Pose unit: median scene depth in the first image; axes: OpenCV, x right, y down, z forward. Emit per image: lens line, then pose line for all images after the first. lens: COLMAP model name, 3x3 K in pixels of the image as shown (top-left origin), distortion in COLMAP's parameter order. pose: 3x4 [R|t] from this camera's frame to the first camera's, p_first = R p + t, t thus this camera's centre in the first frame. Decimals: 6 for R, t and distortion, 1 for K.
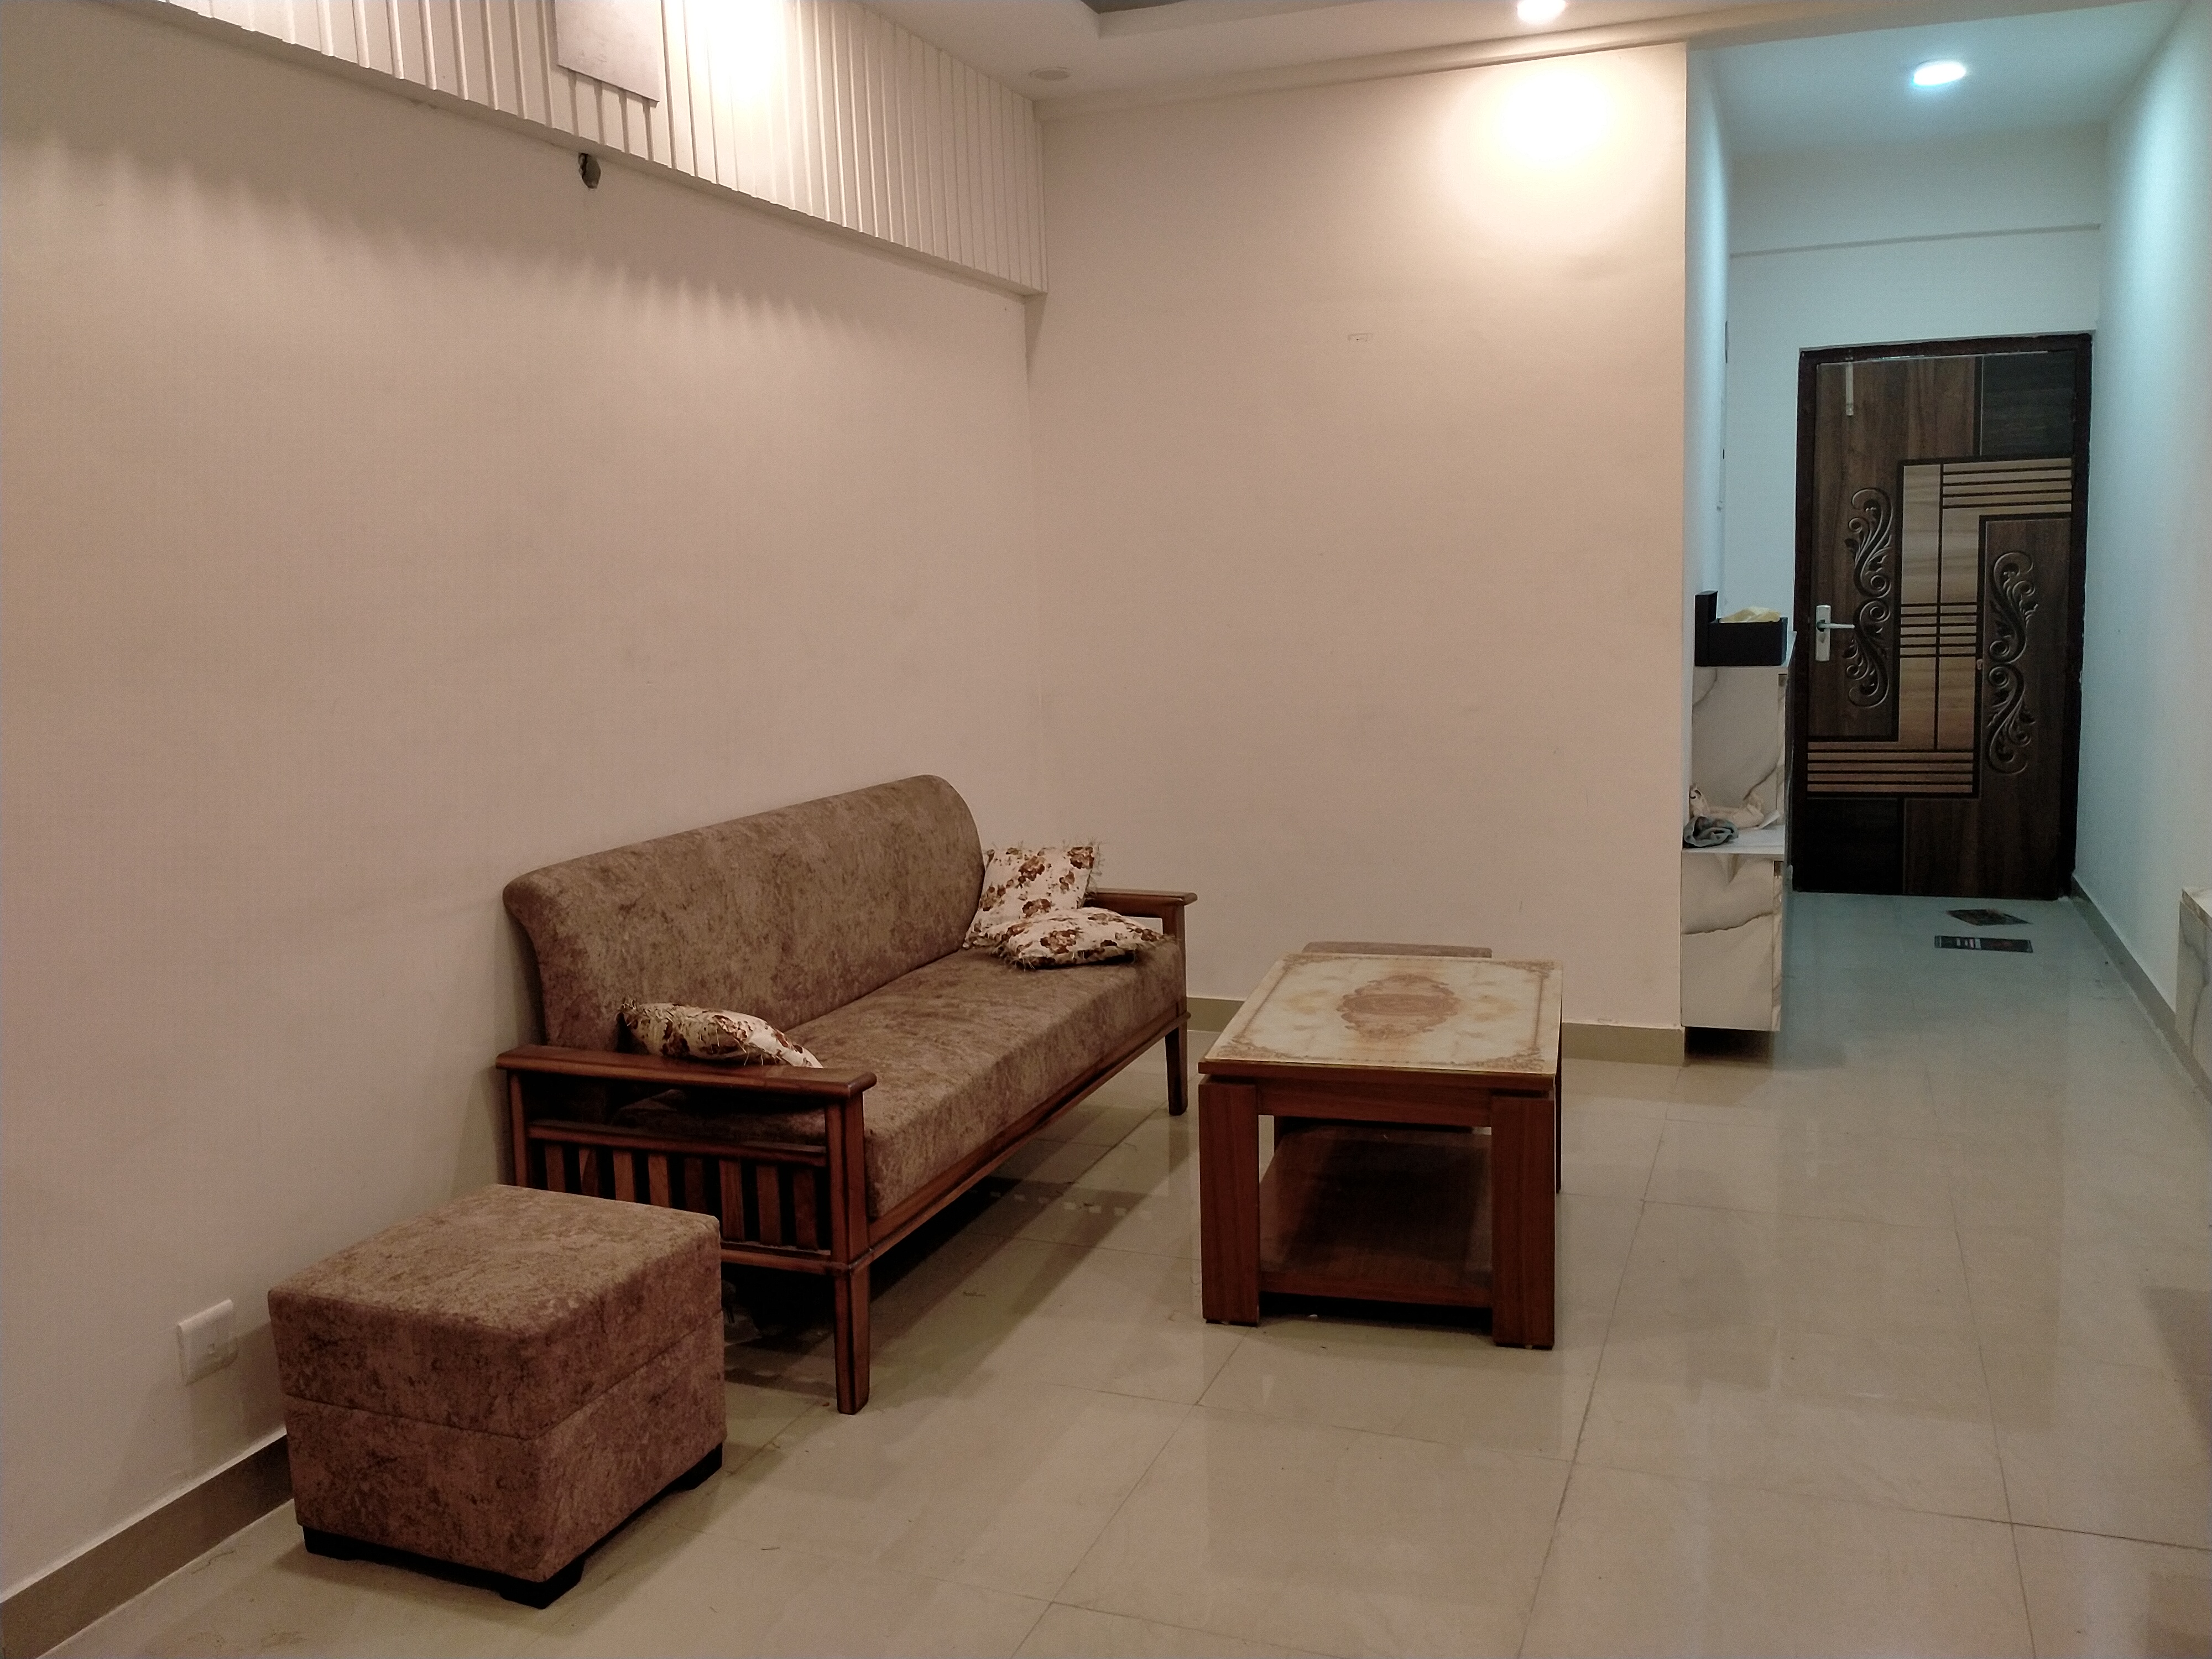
lens RADIAL K [[1841.9, 0, 1110.0], [0, 1841.9, 826.5], [0, 0, 1]] dist [0.065008, -0.104312]
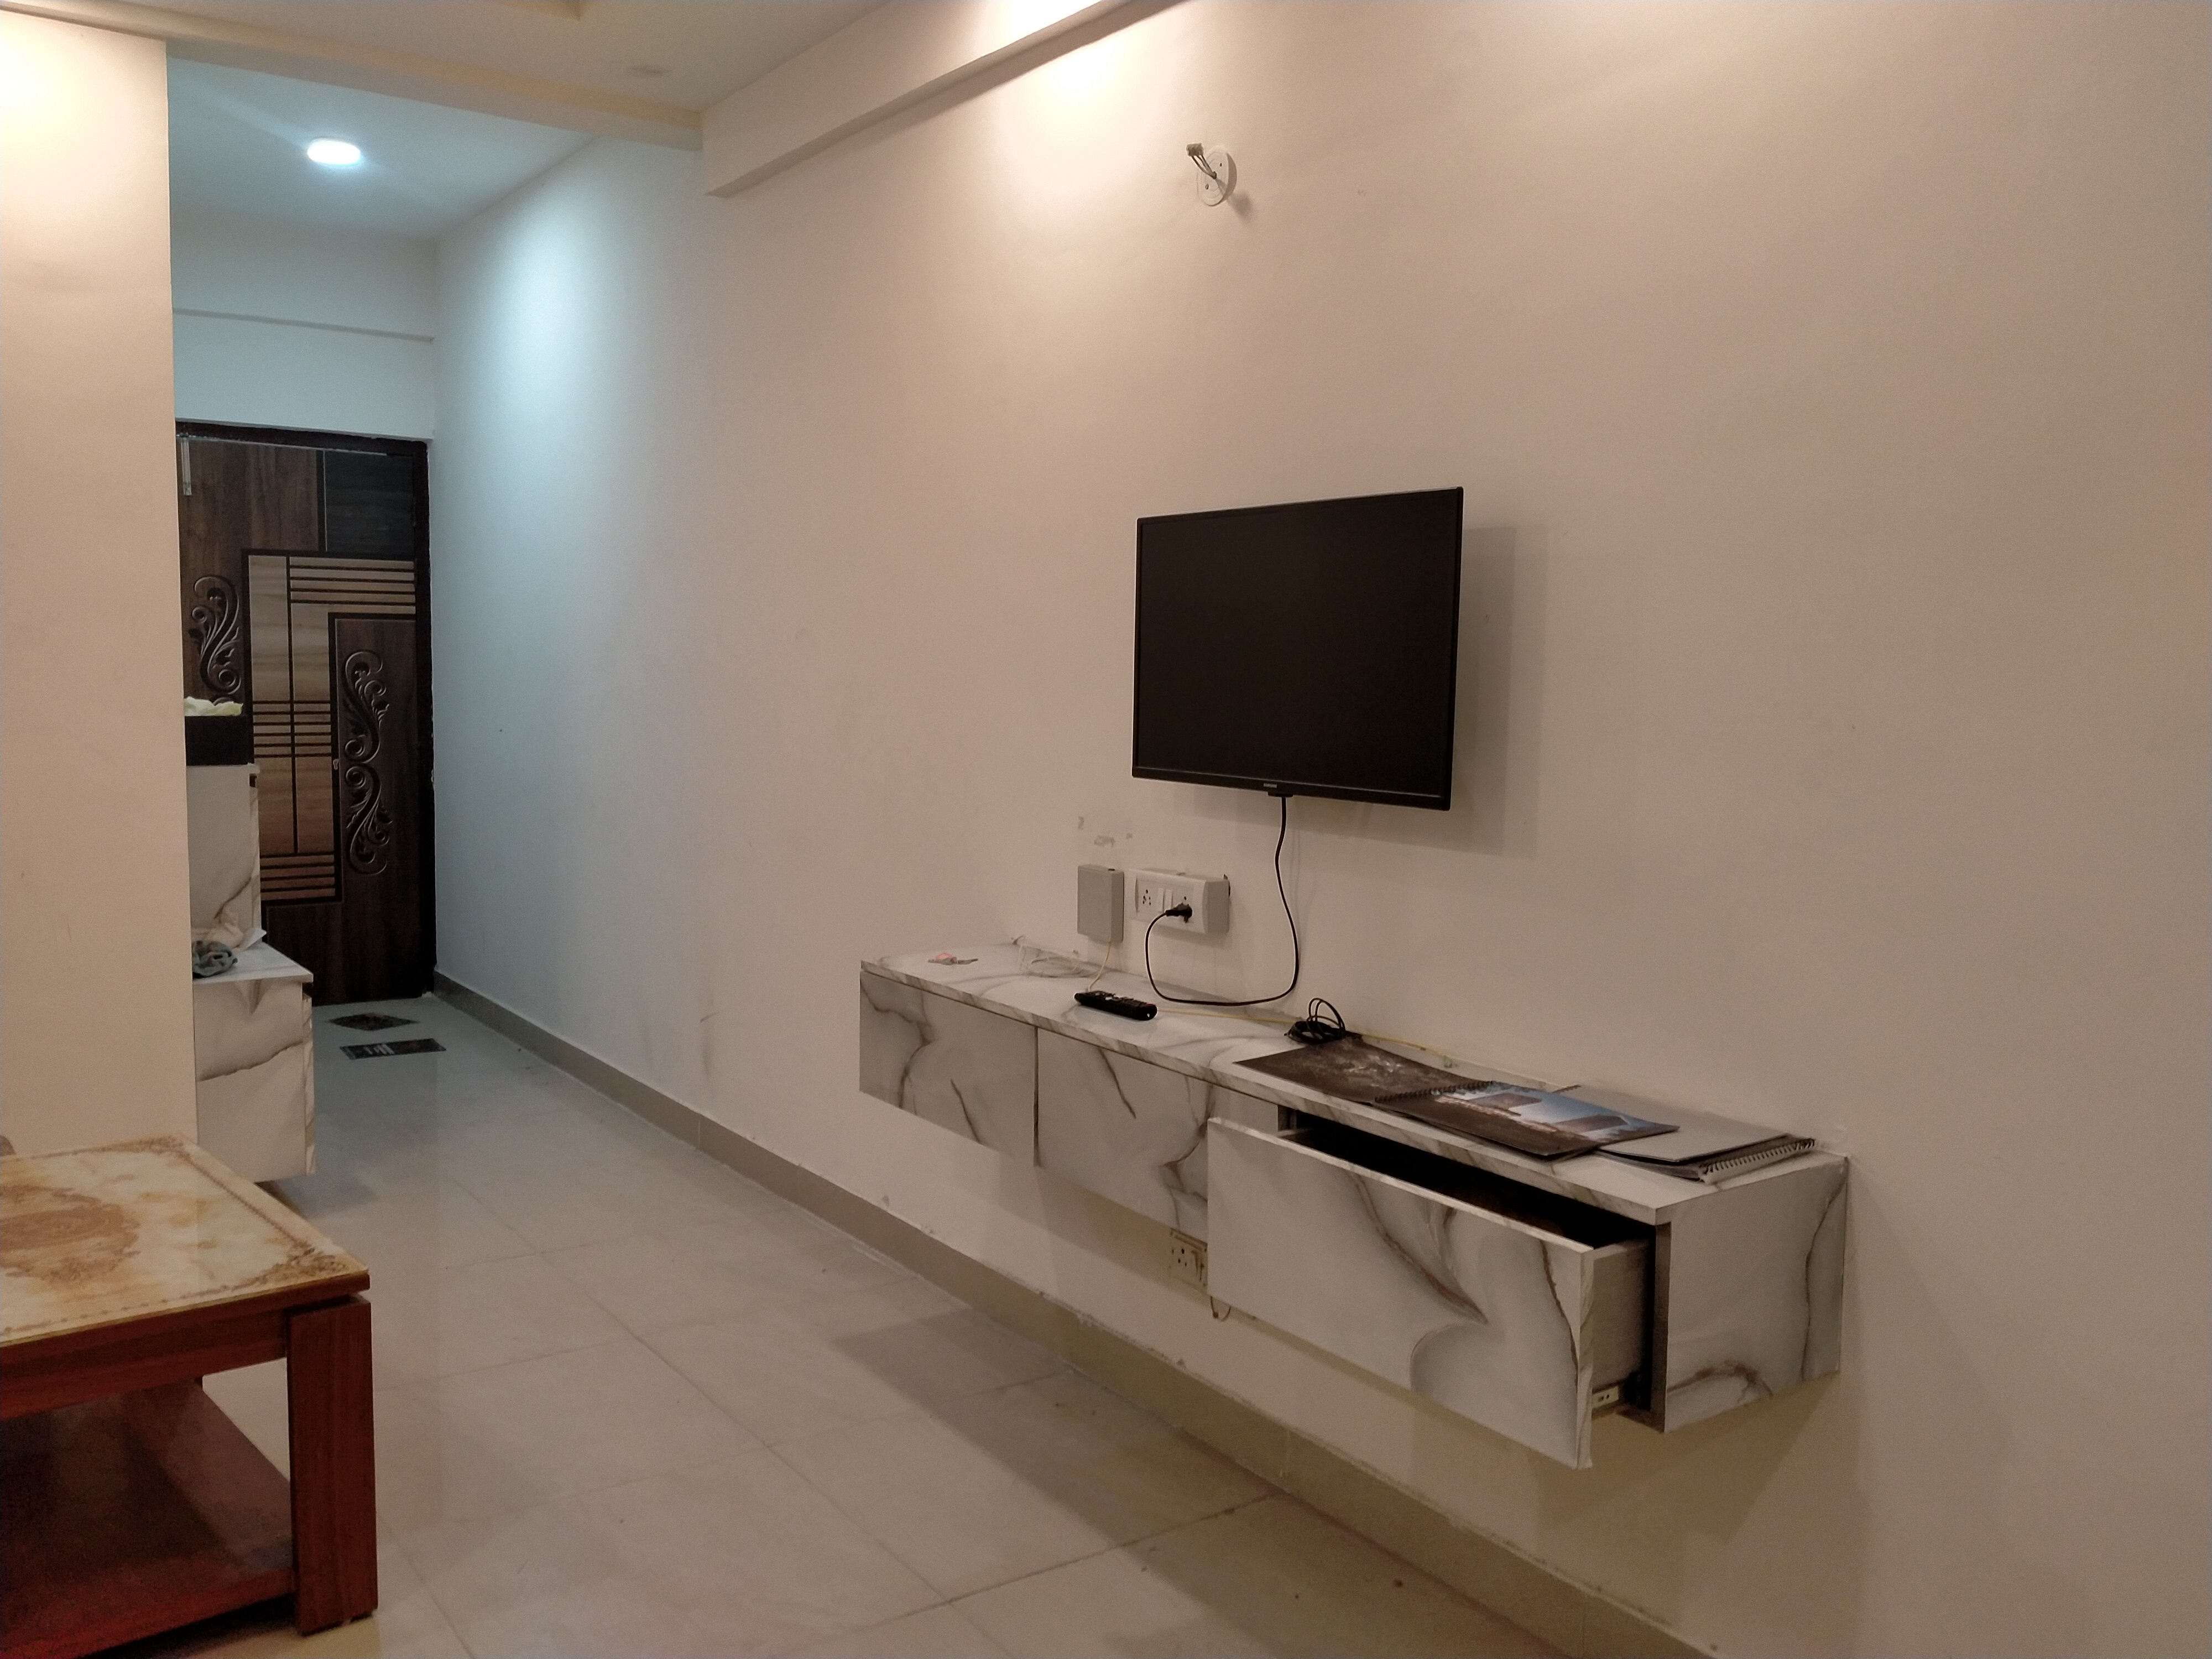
lens RADIAL K [[1841.9, 0, 1108.7], [0, 1841.9, 836.8], [0, 0, 1]] dist [0.065008, -0.104312]
pose [[0.580008, -0.040790, 0.813589, -0.093127], [0.081255, 0.996662, -0.007958, -0.008592], [-0.810548, 0.070724, 0.581386, 0.108483]]
